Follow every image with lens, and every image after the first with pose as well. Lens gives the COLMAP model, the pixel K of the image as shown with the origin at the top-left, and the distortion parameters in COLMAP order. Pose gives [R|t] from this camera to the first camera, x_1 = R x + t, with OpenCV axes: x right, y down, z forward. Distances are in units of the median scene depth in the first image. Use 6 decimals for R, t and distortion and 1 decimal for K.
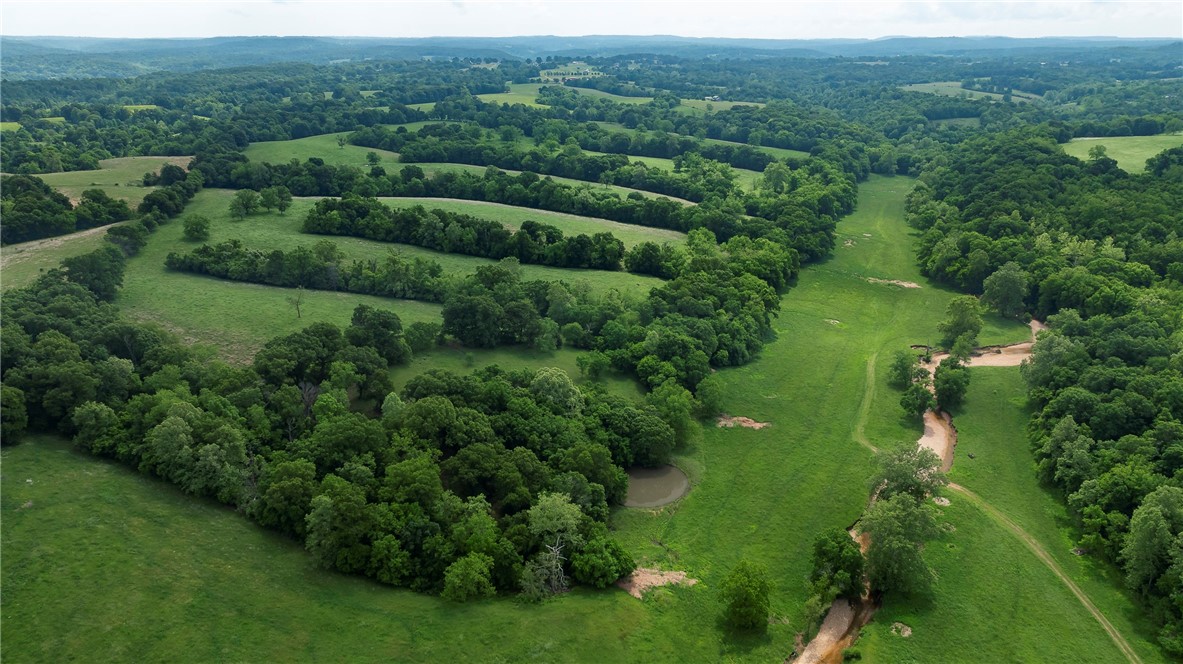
lens RADIAL K [[863.6, 0, 591.5], [0, 863.6, 332.0], [0, 0, 1]] dist [-0.026569, 0.058613]
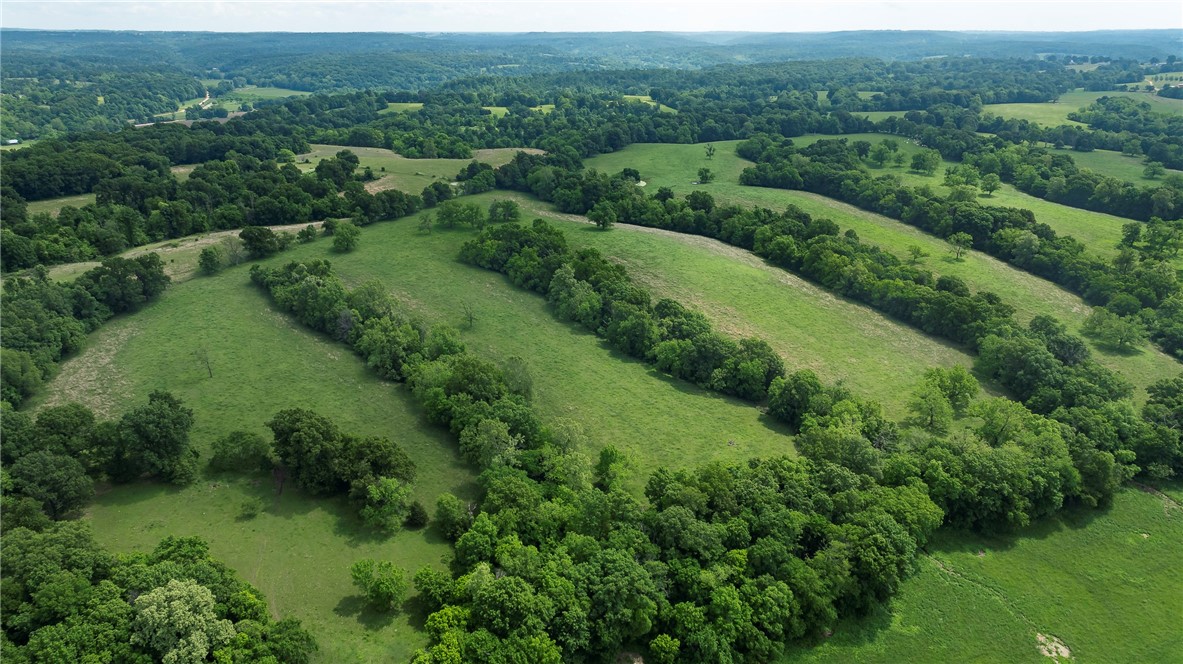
lens RADIAL K [[863.6, 0, 591.5], [0, 863.6, 332.0], [0, 0, 1]] dist [-0.026569, 0.058613]
pose [[0.768724, 0.214570, -0.602514, 0.182256], [-0.210662, 0.974423, 0.078241, -0.085712], [0.603892, 0.066781, 0.794264, 0.246739]]
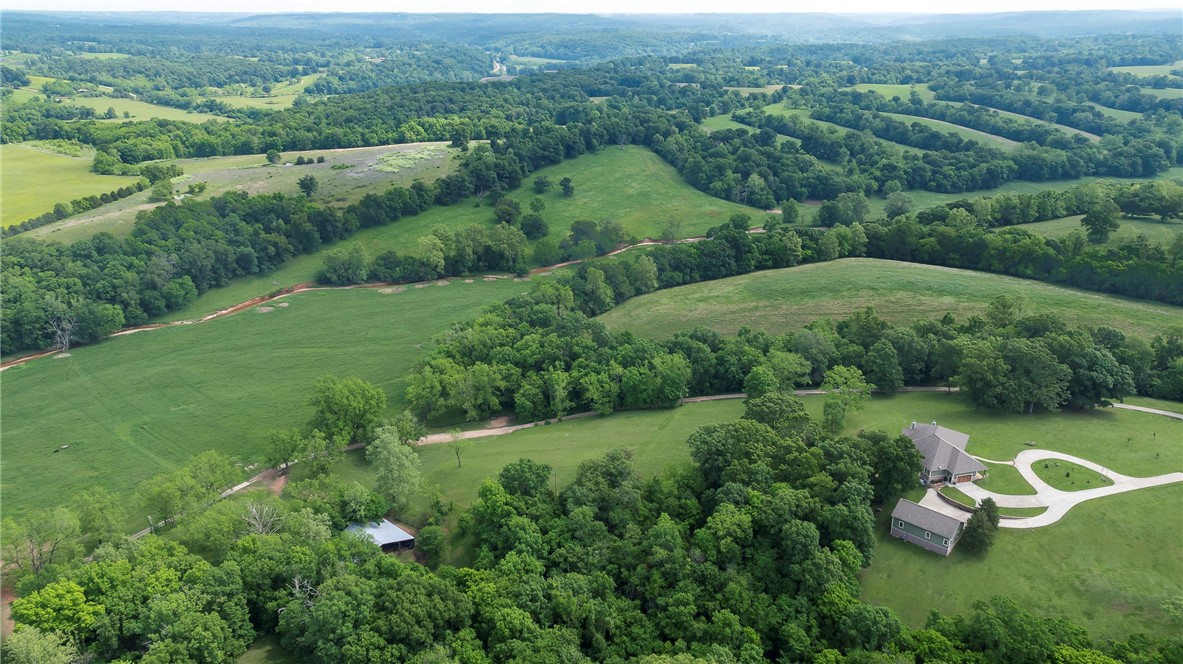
lens RADIAL K [[863.6, 0, 591.5], [0, 863.6, 332.0], [0, 0, 1]] dist [-0.026569, 0.058613]
pose [[0.658458, 0.265640, -0.704179, 0.503166], [-0.246756, 0.960120, 0.131455, 0.129126], [0.711016, 0.087203, 0.697748, -0.392536]]
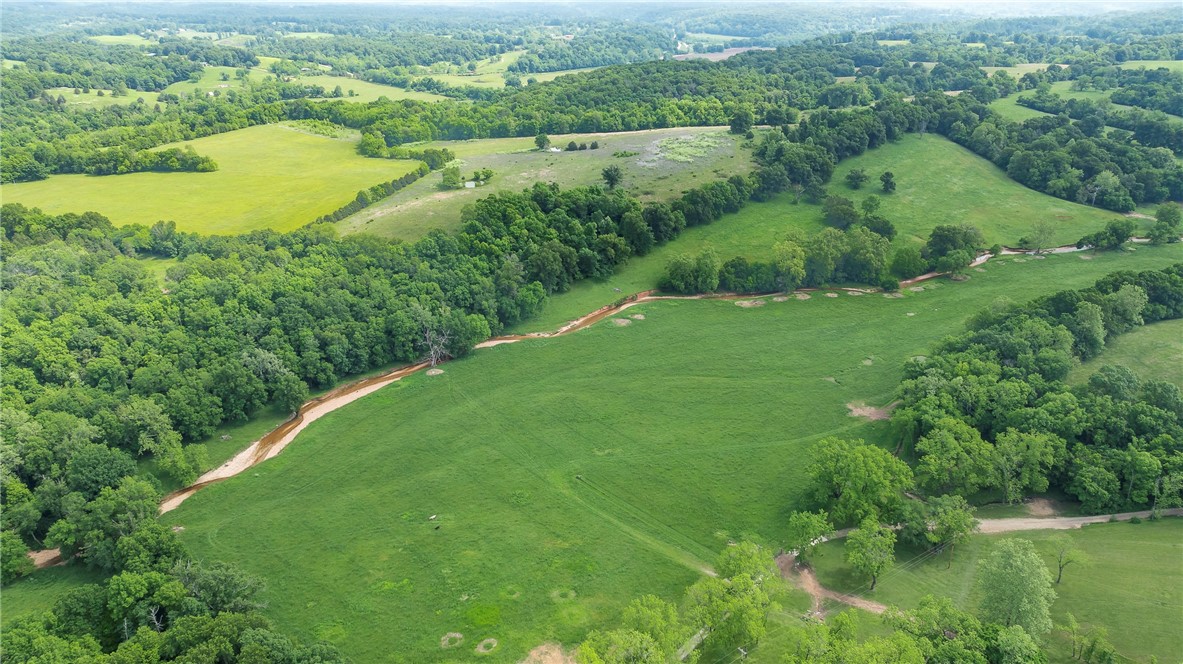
lens RADIAL K [[845.9, 0, 588.9], [0, 845.9, 328.5], [0, 0, 1]] dist [-0.024448, 0.050390]
pose [[0.537092, 0.312268, -0.783595, 0.341576], [-0.264409, 0.944461, 0.195143, 0.153664], [0.801012, 0.102379, 0.589829, -0.457937]]
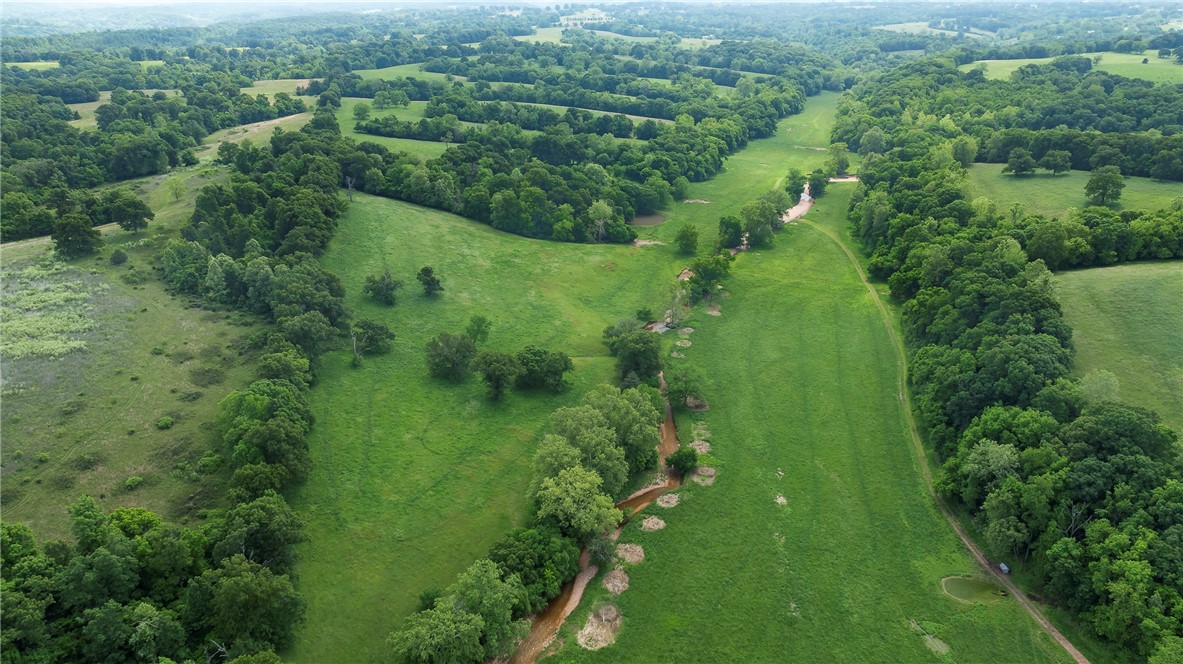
lens RADIAL K [[845.9, 0, 588.9], [0, 845.9, 328.5], [0, 0, 1]] dist [-0.024448, 0.050390]
pose [[0.999830, -0.004923, -0.017797, -0.009921], [0.005909, 0.998426, 0.055776, 0.111308], [0.017494, -0.055872, 0.998285, -0.324453]]
